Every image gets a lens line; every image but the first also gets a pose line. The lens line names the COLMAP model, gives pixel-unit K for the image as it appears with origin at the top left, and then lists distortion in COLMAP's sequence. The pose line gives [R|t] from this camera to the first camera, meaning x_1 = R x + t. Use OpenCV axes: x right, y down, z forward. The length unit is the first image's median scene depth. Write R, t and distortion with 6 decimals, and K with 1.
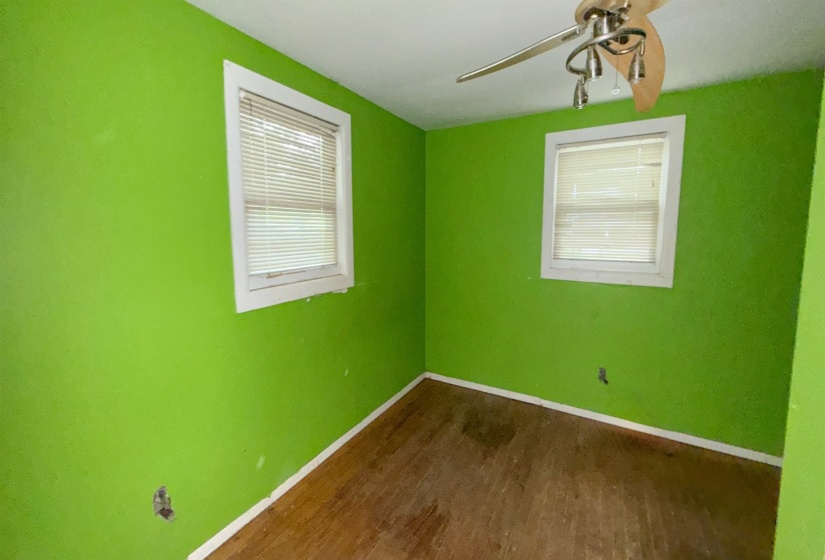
lens RADIAL K [[337.4, 0, 405.9], [0, 337.4, 263.2], [0, 0, 1]] dist [0.000271, -0.000114]
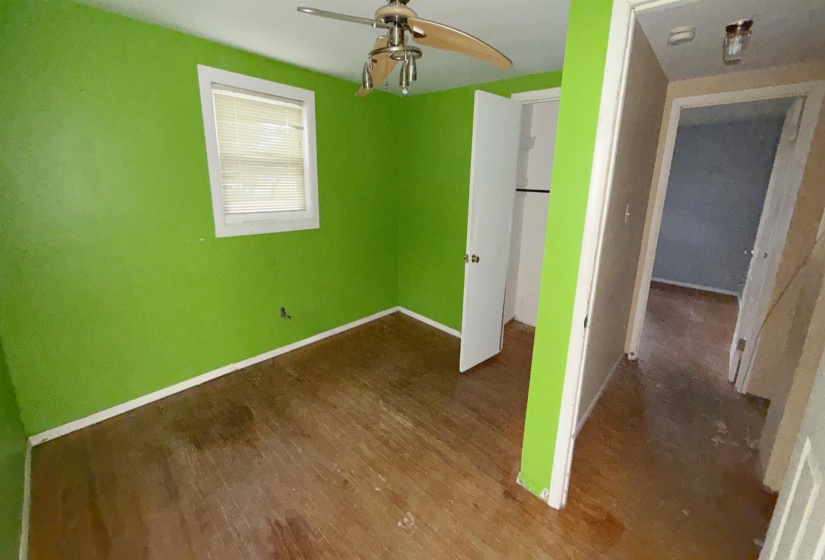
lens RADIAL K [[329.2, 0, 411.1], [0, 329.2, 251.3], [0, 0, 1]] dist [0.000436, 0.000122]
pose [[0.222761, -0.197106, 0.954739, -0.365799], [0.074431, 0.979927, 0.184940, -0.049061], [-0.972028, 0.029864, 0.232960, 0.350860]]
